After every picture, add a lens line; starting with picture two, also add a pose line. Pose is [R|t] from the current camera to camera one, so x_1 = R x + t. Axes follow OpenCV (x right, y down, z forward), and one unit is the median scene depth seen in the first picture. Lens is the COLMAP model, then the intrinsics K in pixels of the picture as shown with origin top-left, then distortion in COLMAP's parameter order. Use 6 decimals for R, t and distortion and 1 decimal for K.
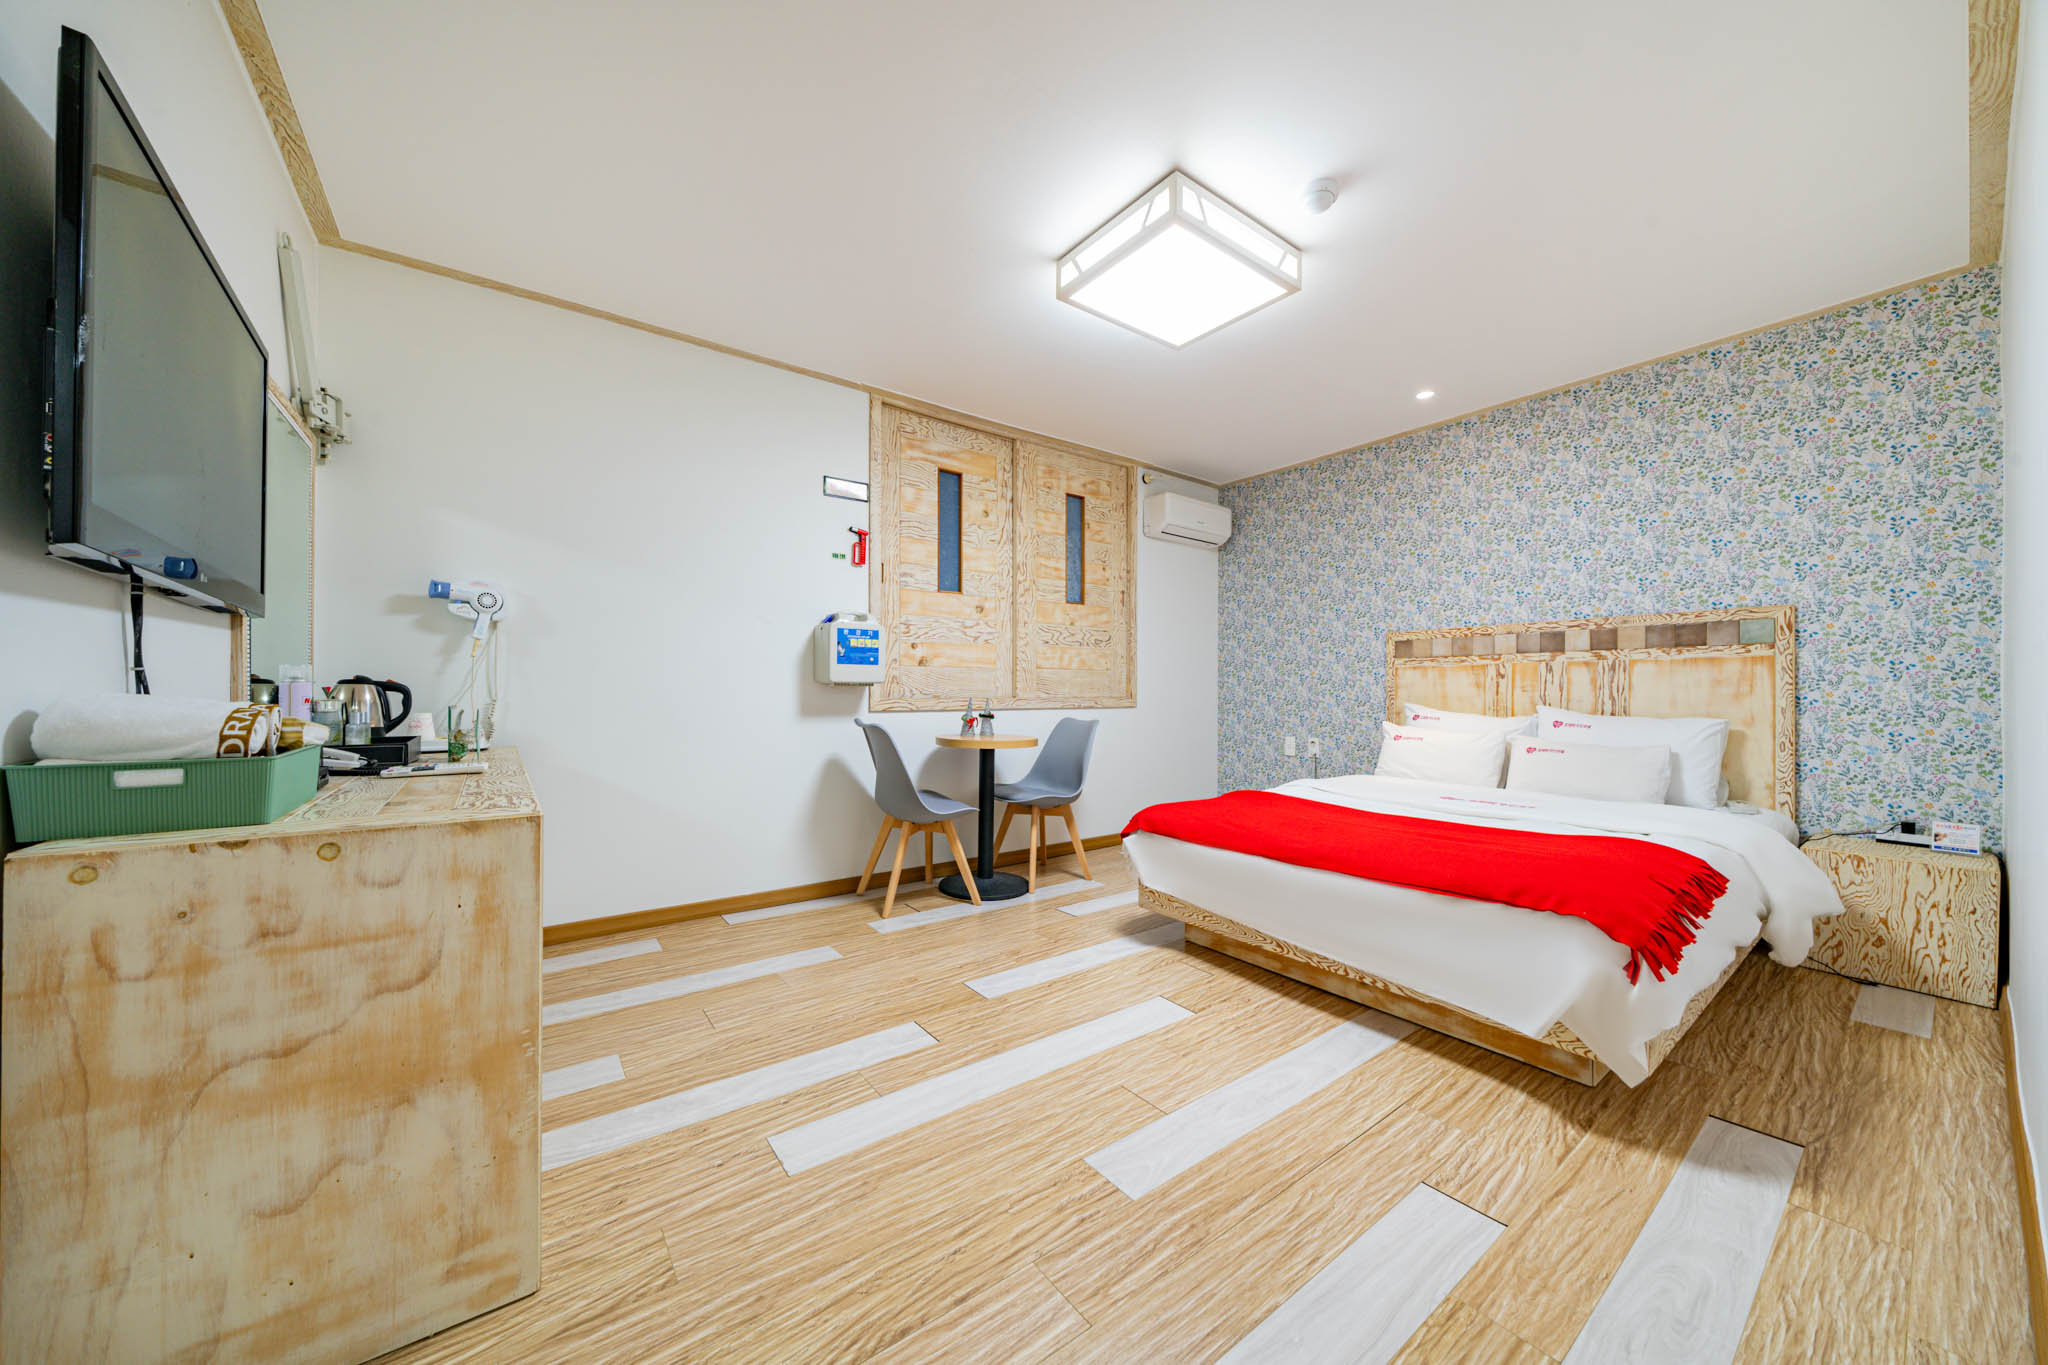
lens RADIAL K [[706.3, 0, 1024.0], [0, 706.3, 682.5], [0, 0, 1]] dist [-0.000580, 0.000043]
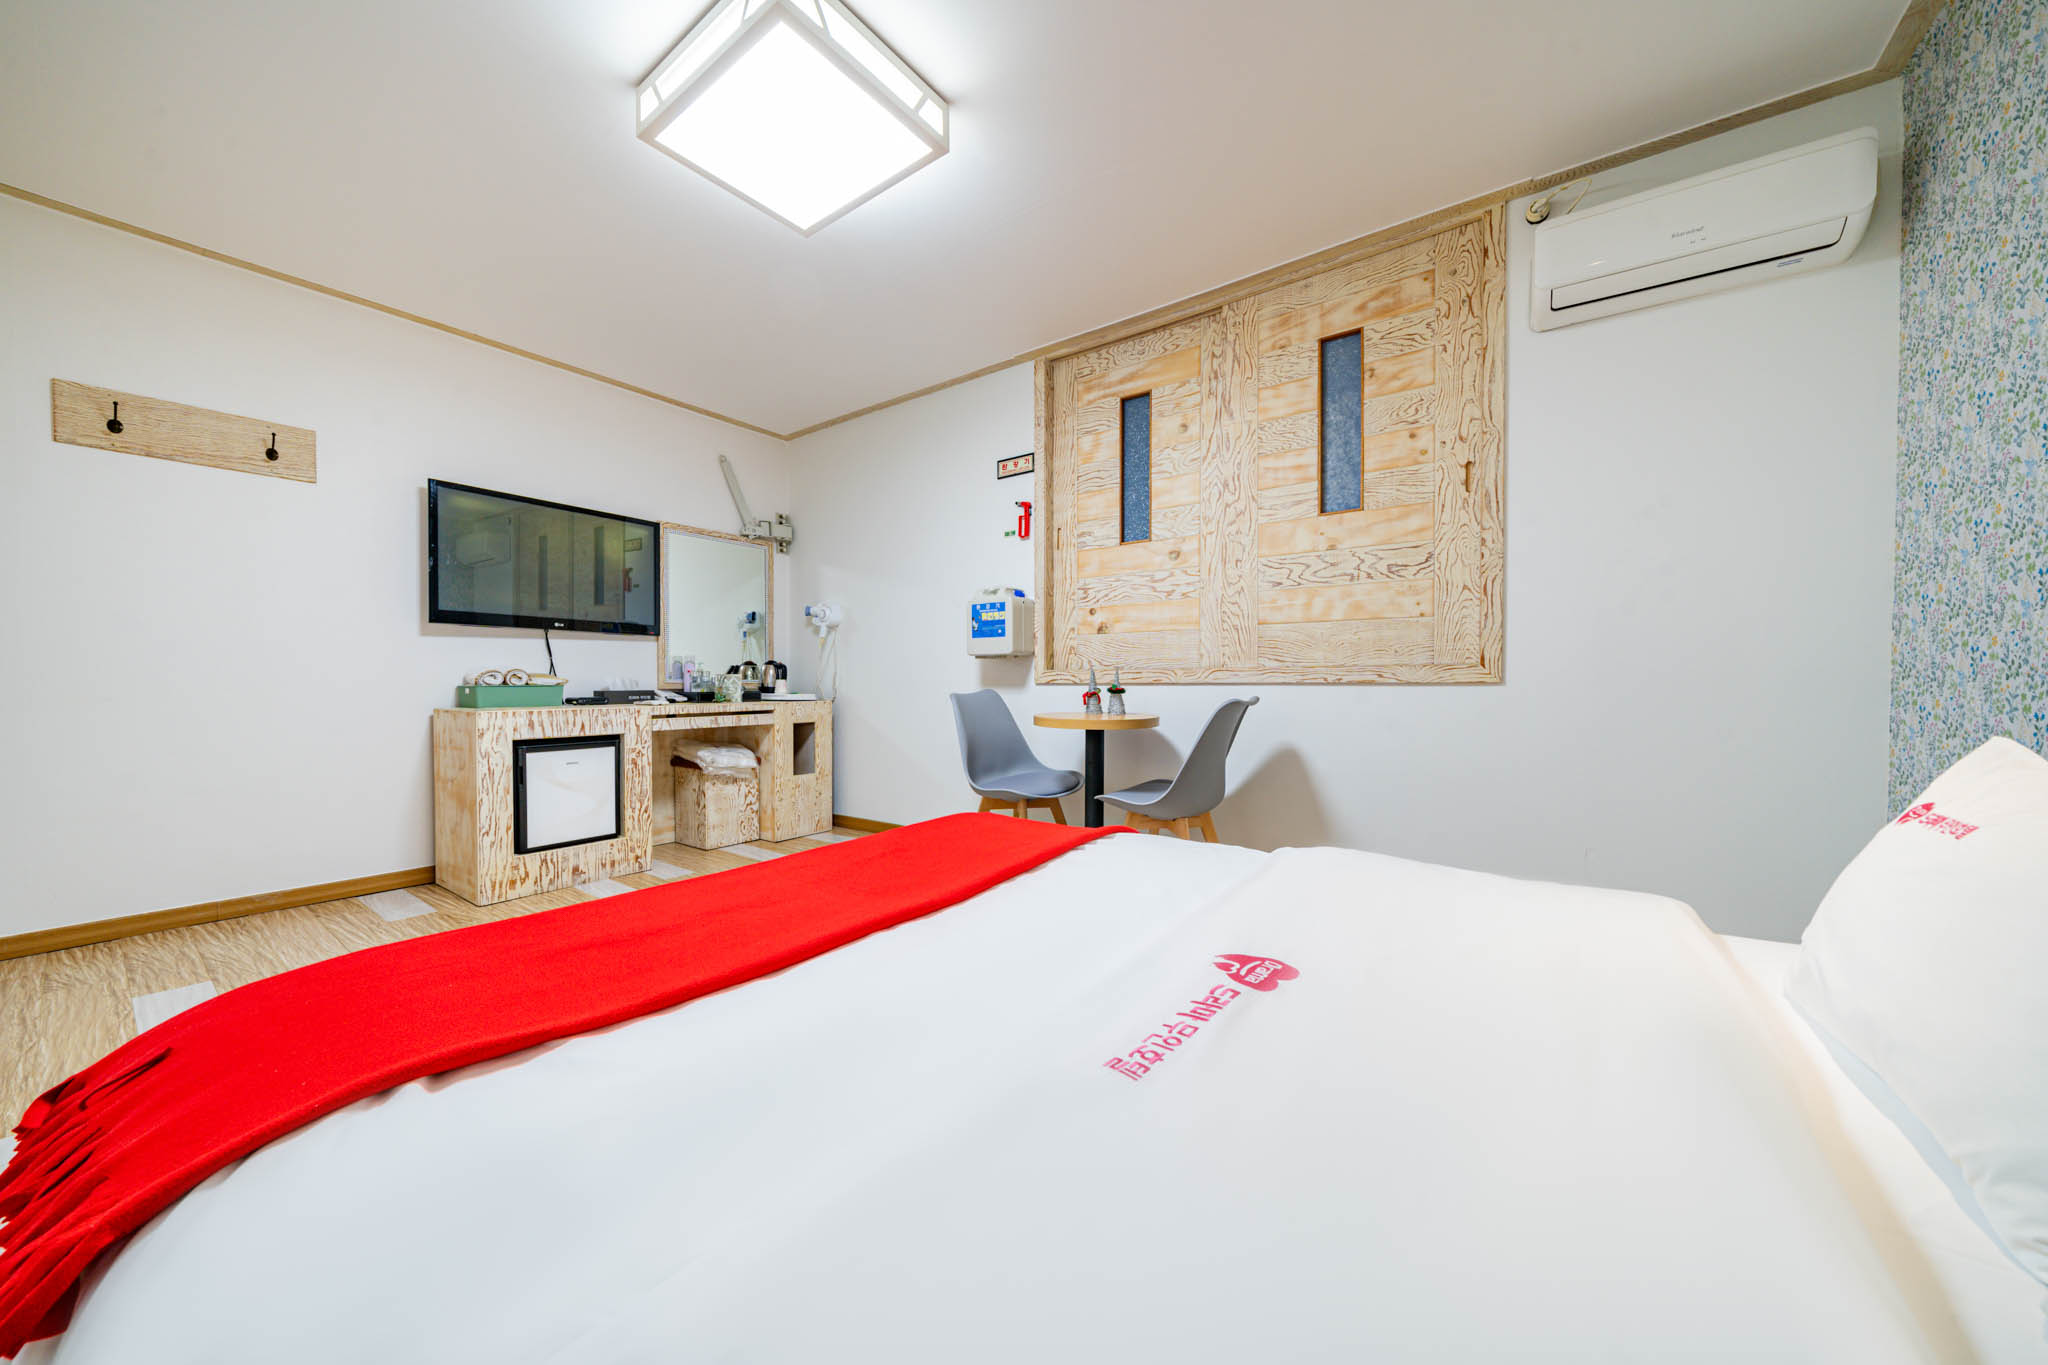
lens RADIAL K [[706.3, 0, 1024.0], [0, 706.3, 682.5], [0, 0, 1]] dist [-0.000580, 0.000043]
pose [[0.289103, 0.002760, -0.957294, 0.674366], [0.019268, 0.999776, 0.008702, 0.028604], [0.957104, -0.020961, 0.288986, 0.652055]]
